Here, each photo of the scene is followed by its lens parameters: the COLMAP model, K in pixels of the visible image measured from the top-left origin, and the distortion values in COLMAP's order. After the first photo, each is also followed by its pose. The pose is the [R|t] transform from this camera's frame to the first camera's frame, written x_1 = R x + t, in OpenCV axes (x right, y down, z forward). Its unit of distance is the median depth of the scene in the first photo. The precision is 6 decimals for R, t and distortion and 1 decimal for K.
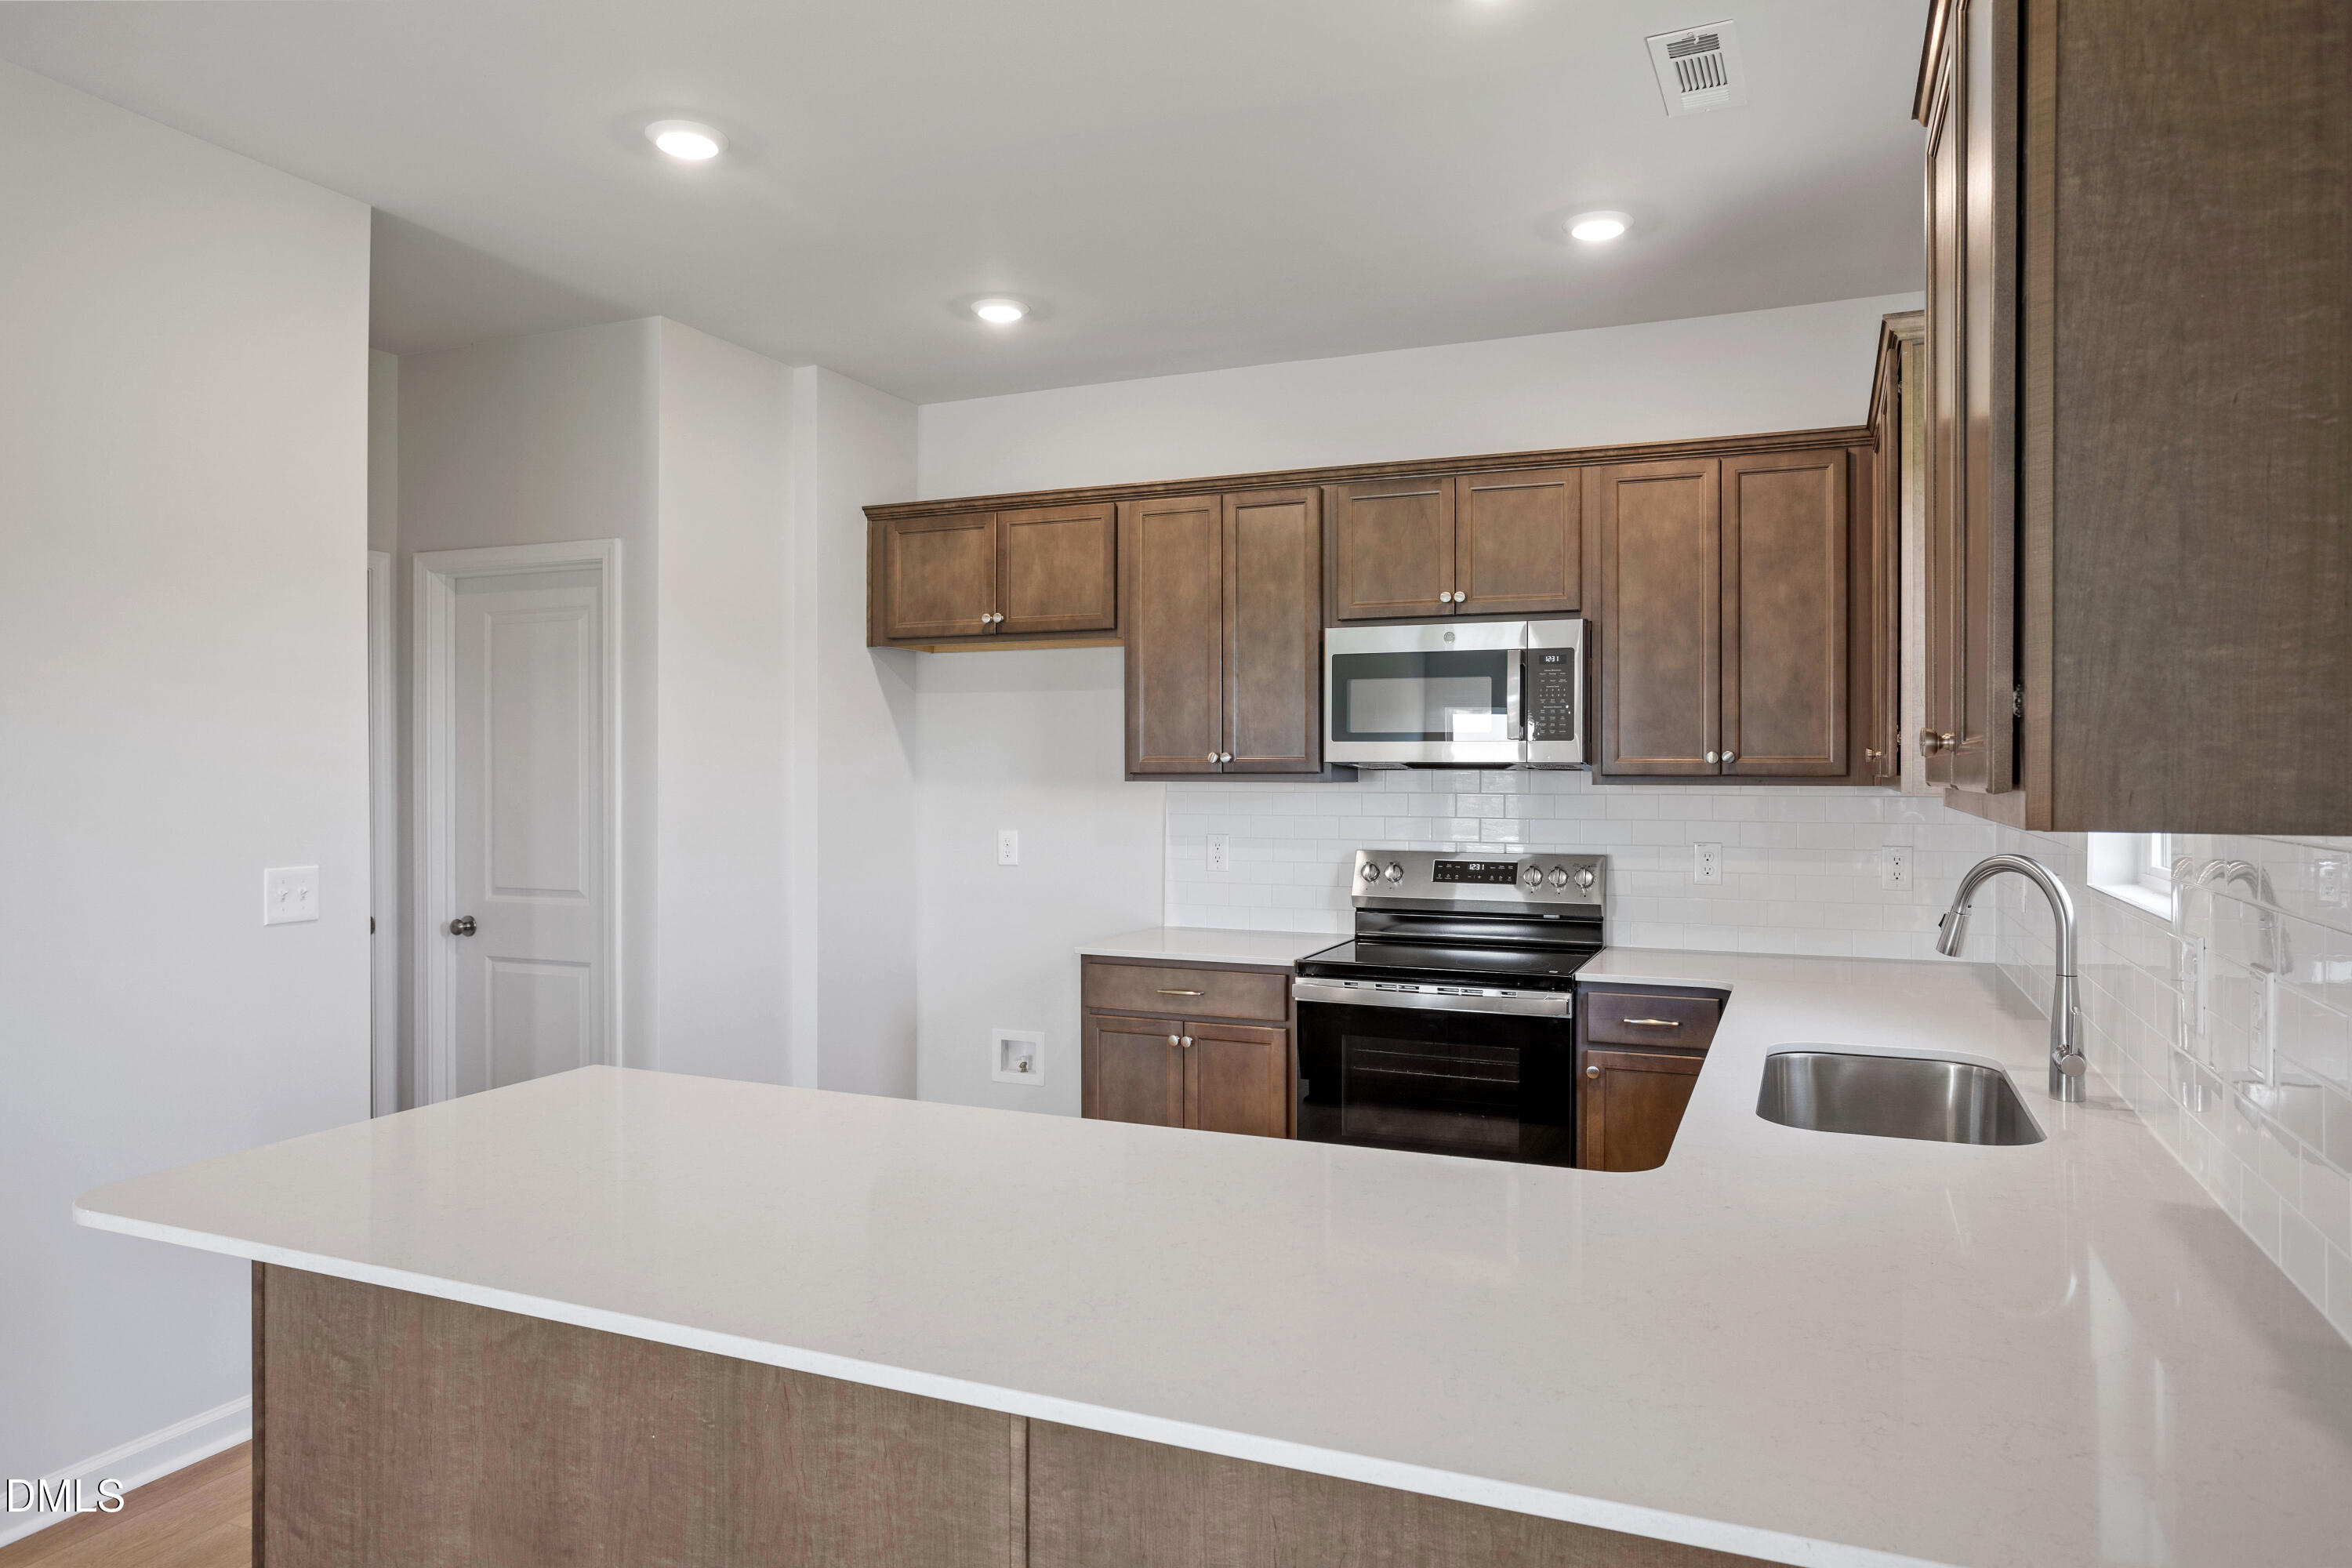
lens RADIAL K [[1477.6, 0, 1183.0], [0, 1477.6, 777.3], [0, 0, 1]] dist [-0.030081, 0.025677]
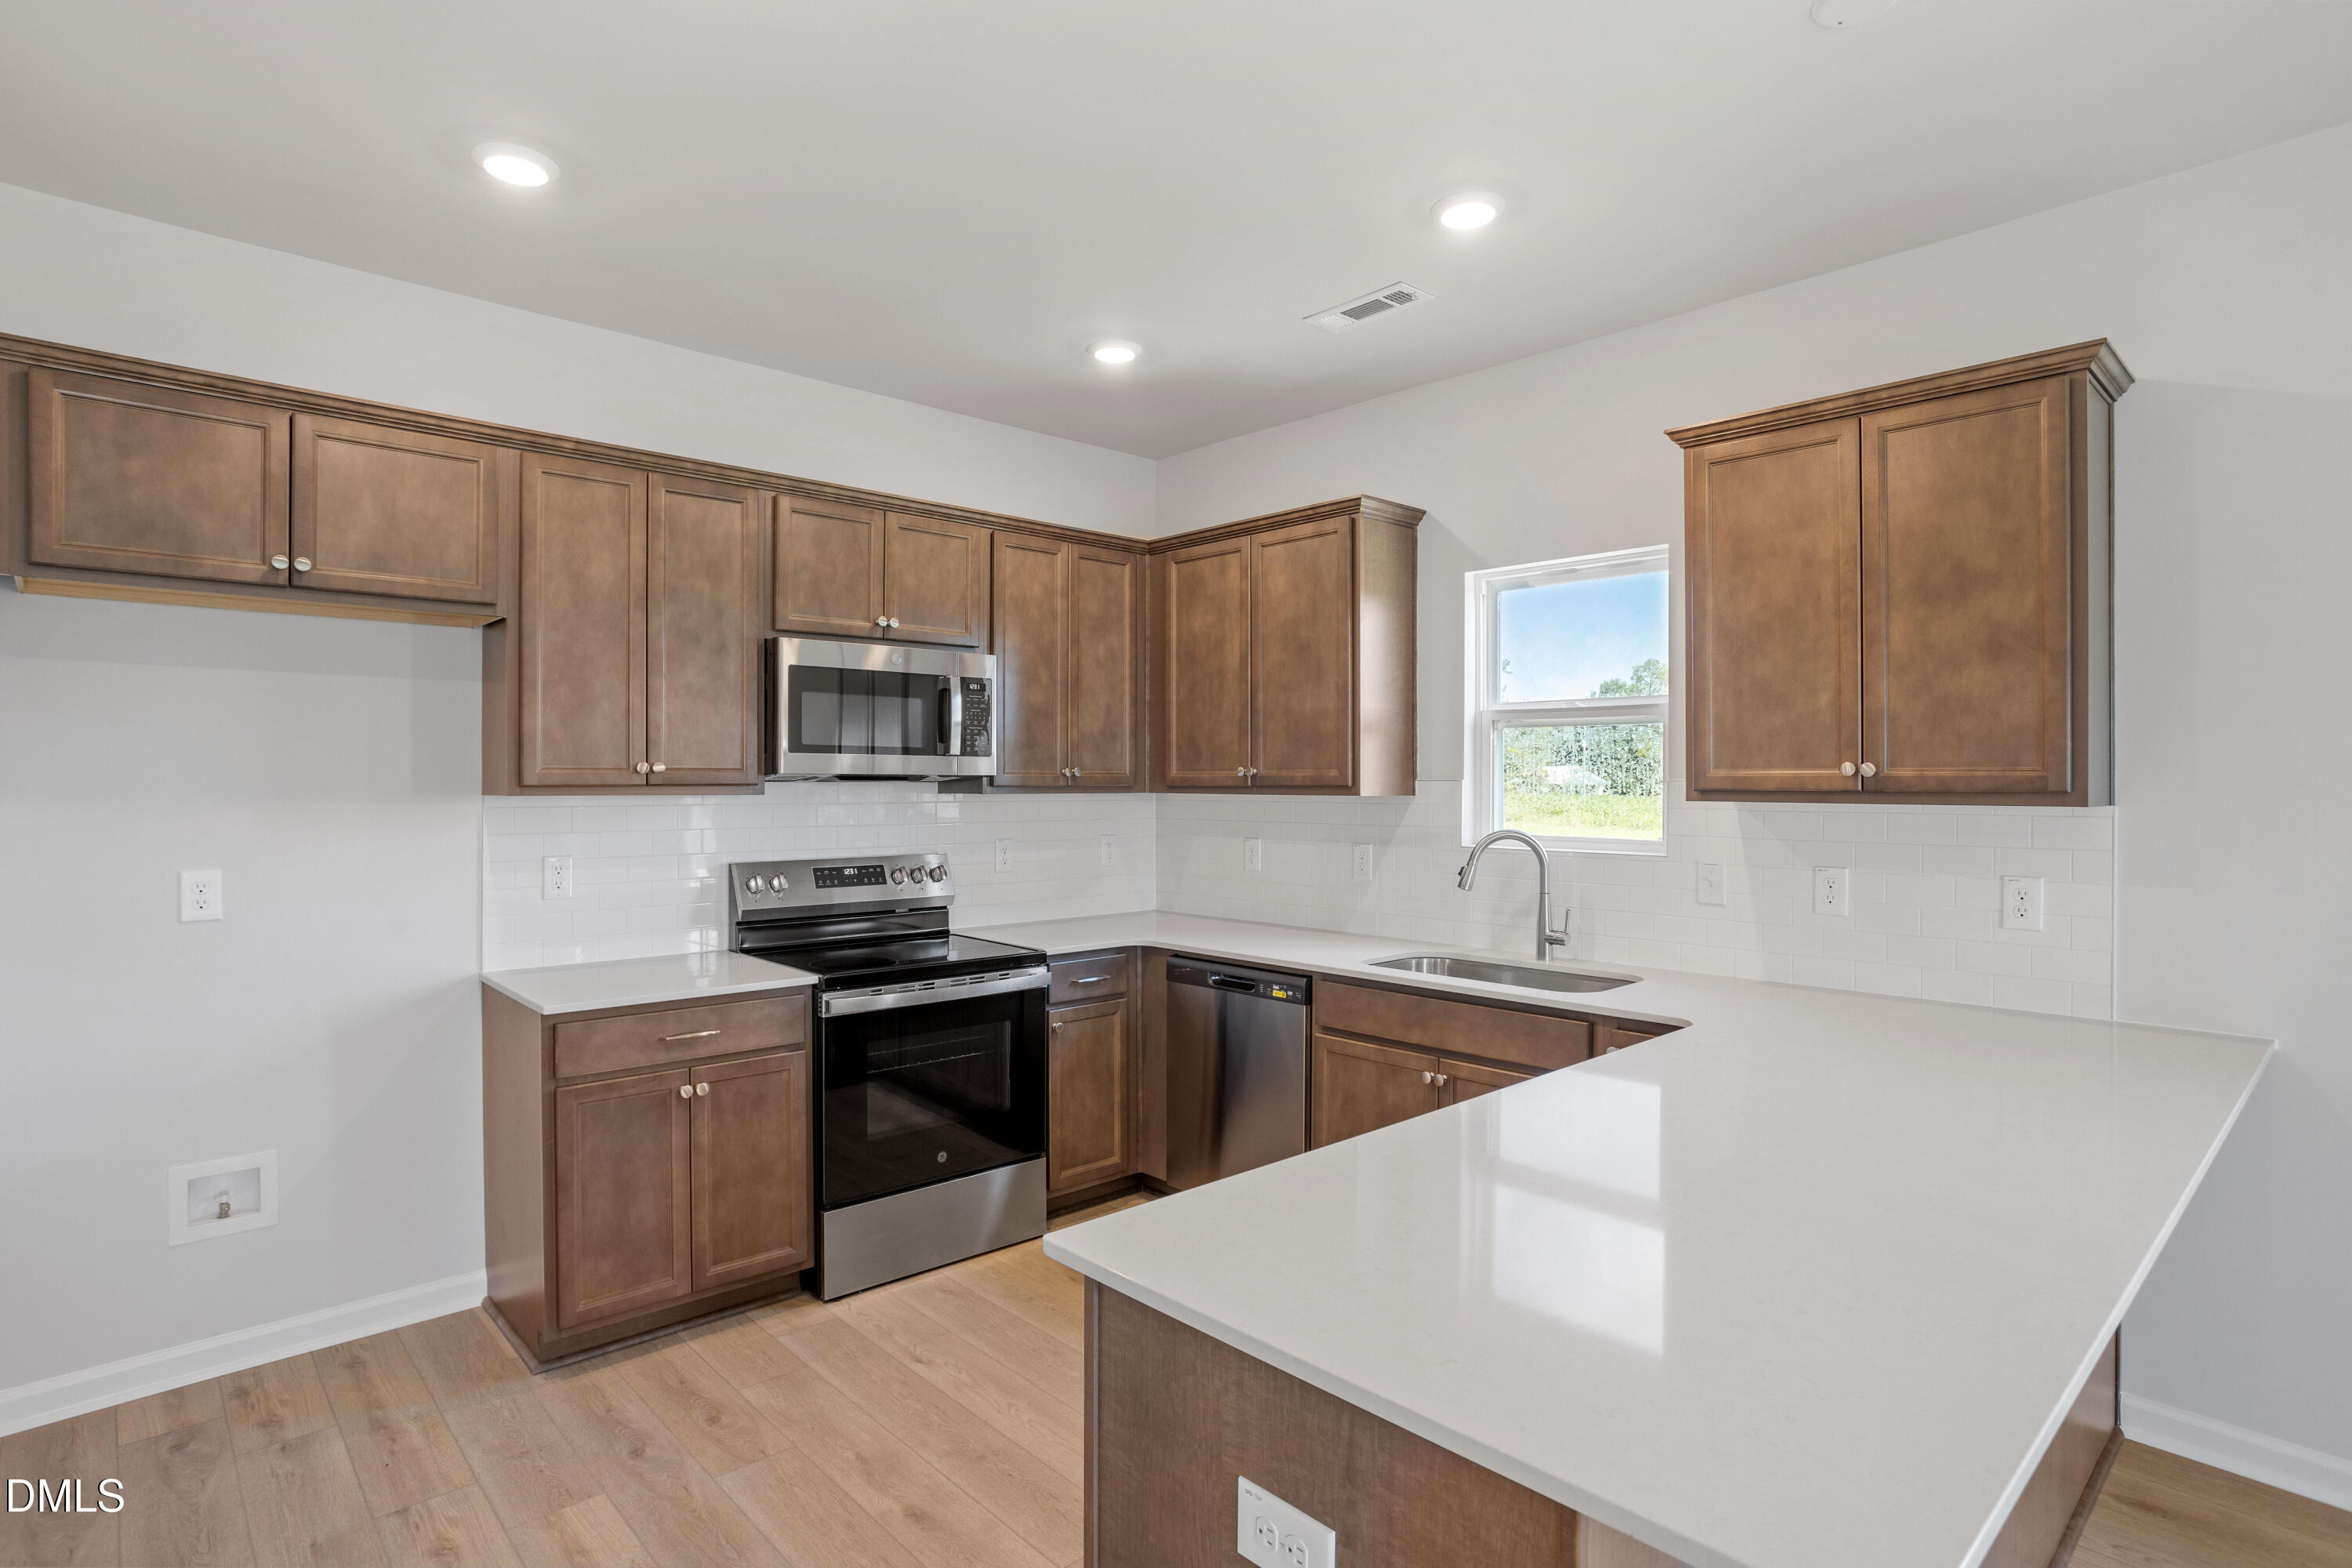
lens RADIAL K [[1200.4, 0, 1176.0], [0, 1200.4, 784.0], [0, 0, 1]] dist [-0.059395, 0.042596]
pose [[0.405114, -0.002411, 0.914263, -0.537737], [0.004372, 0.999990, 0.000700, -0.003000], [-0.914256, 0.003714, 0.405120, 0.455436]]
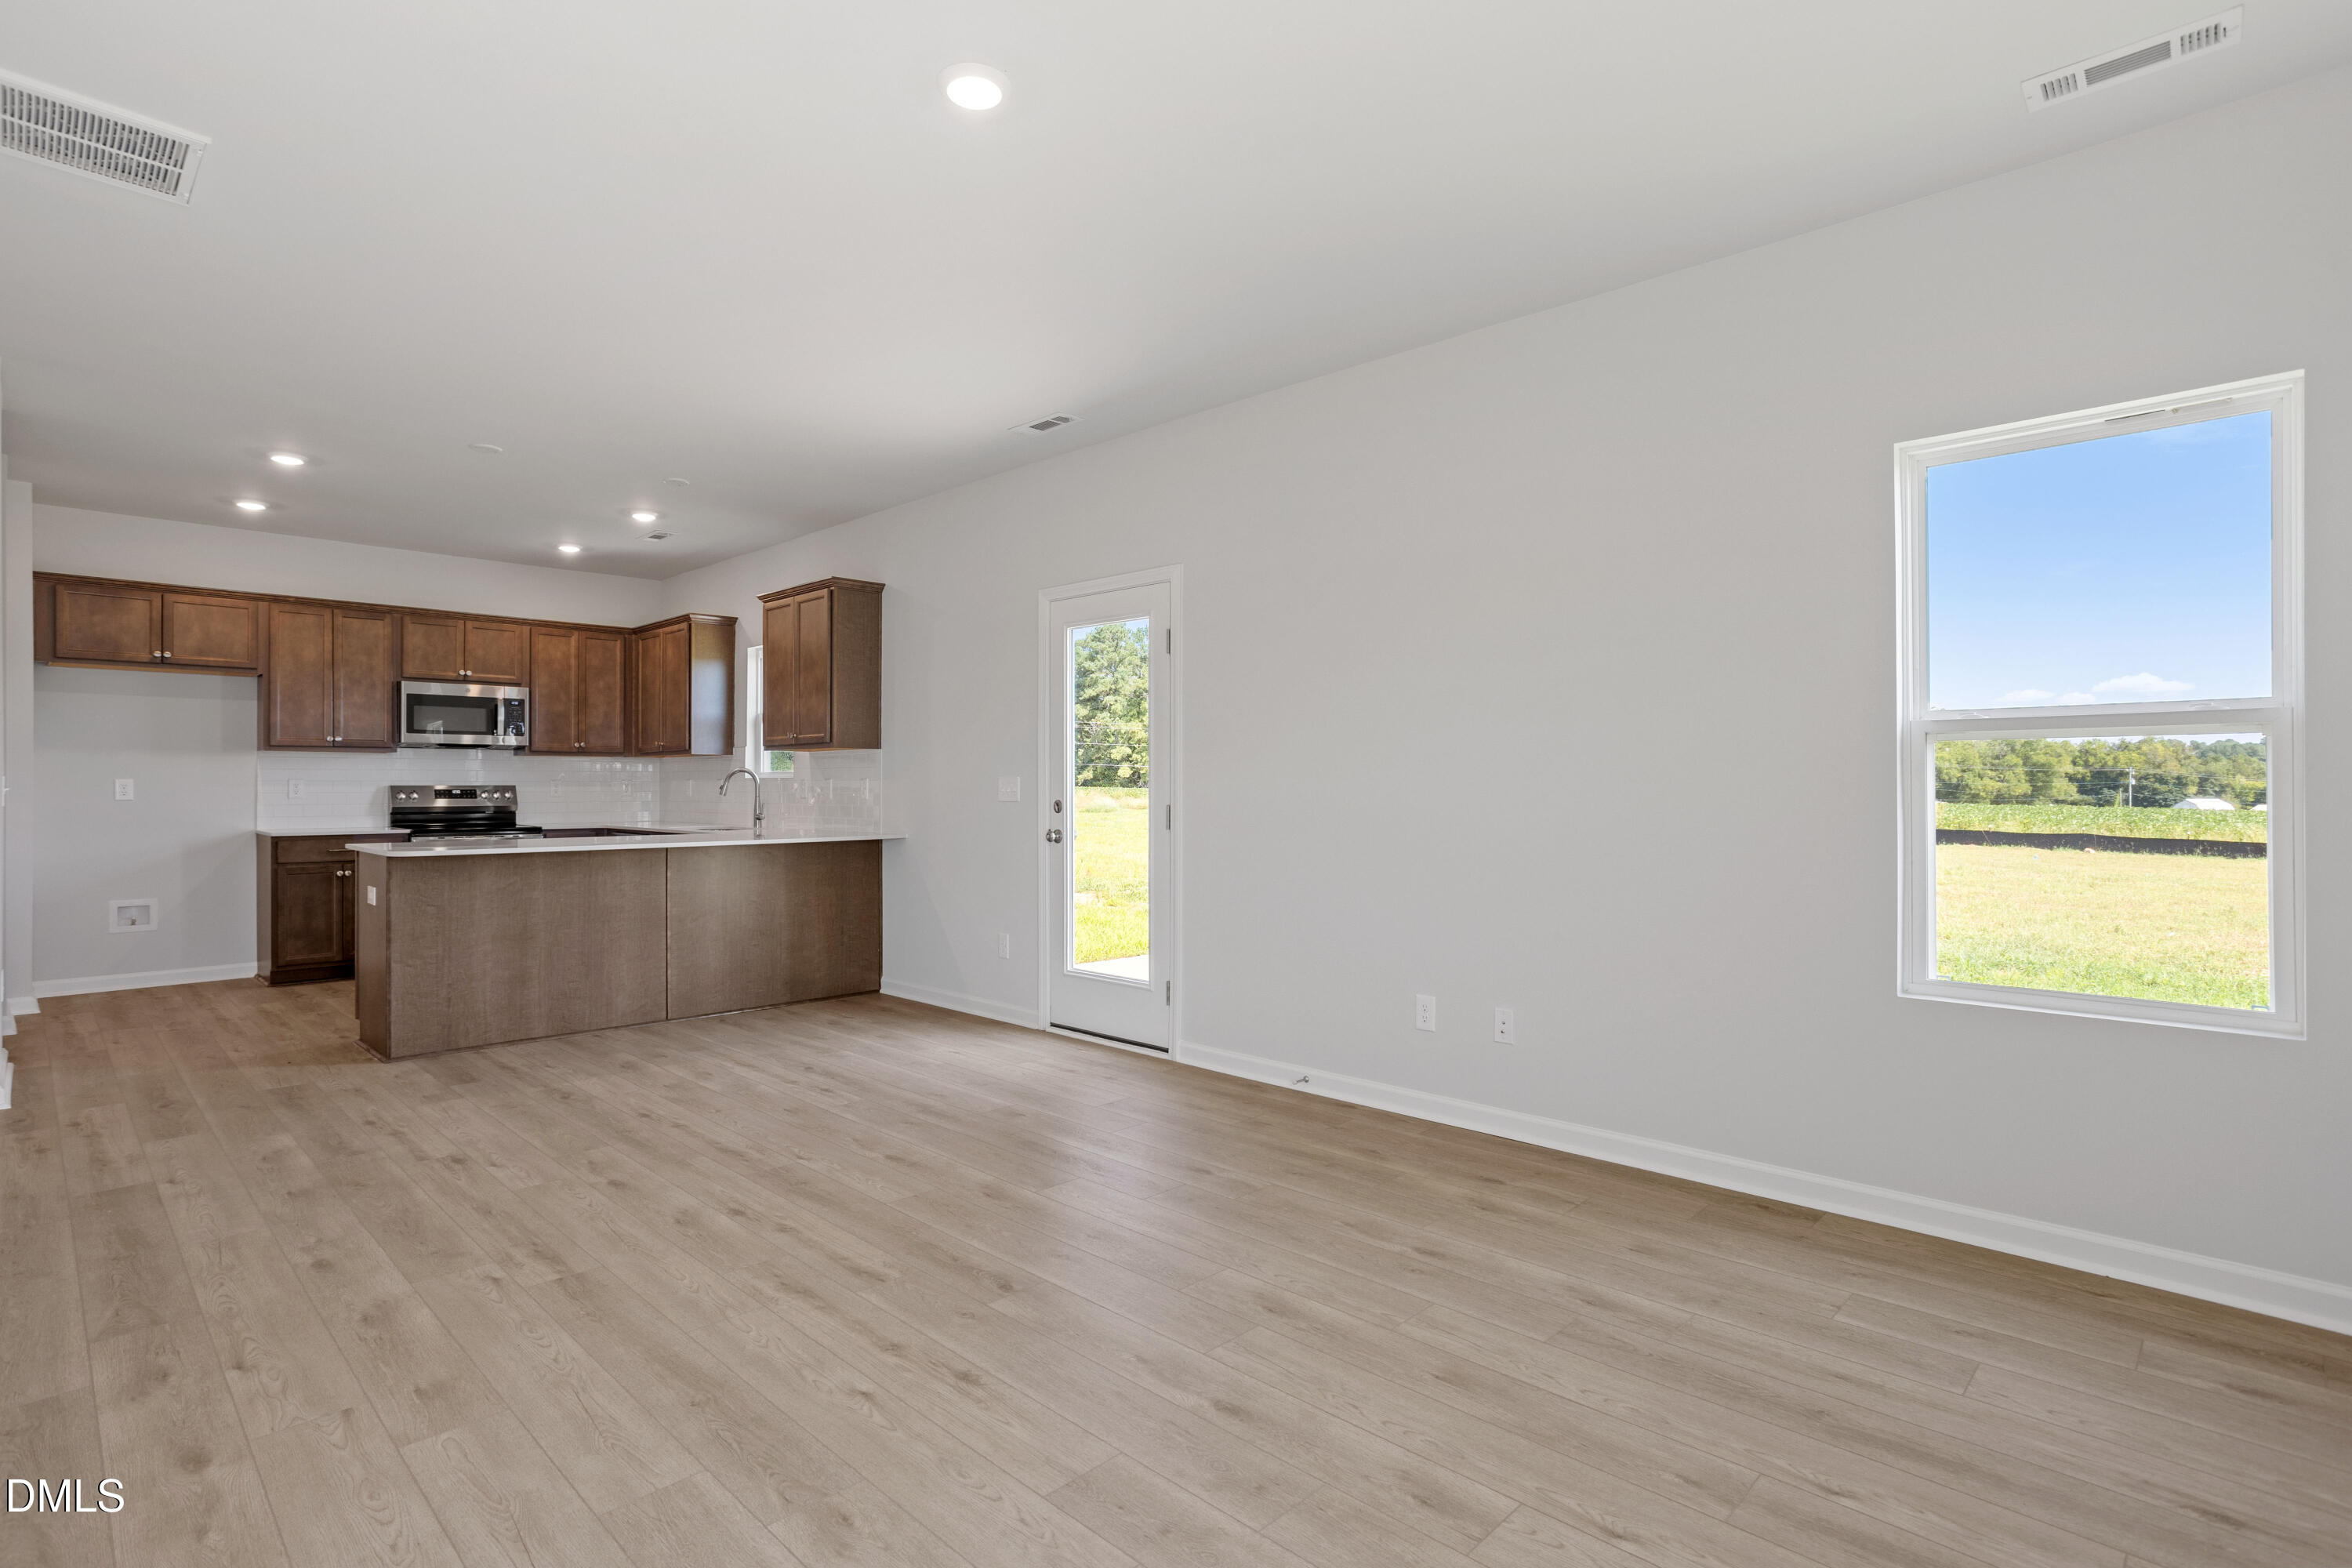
lens RADIAL K [[1144.2, 0, 1161.4], [0, 1144.2, 779.7], [0, 0, 1]] dist [-0.047598, 0.033789]
pose [[0.362774, 0.003353, 0.931871, -1.079525], [0.007338, 0.999952, -0.006455, 0.065613], [-0.931848, 0.009180, 0.362732, -0.664544]]
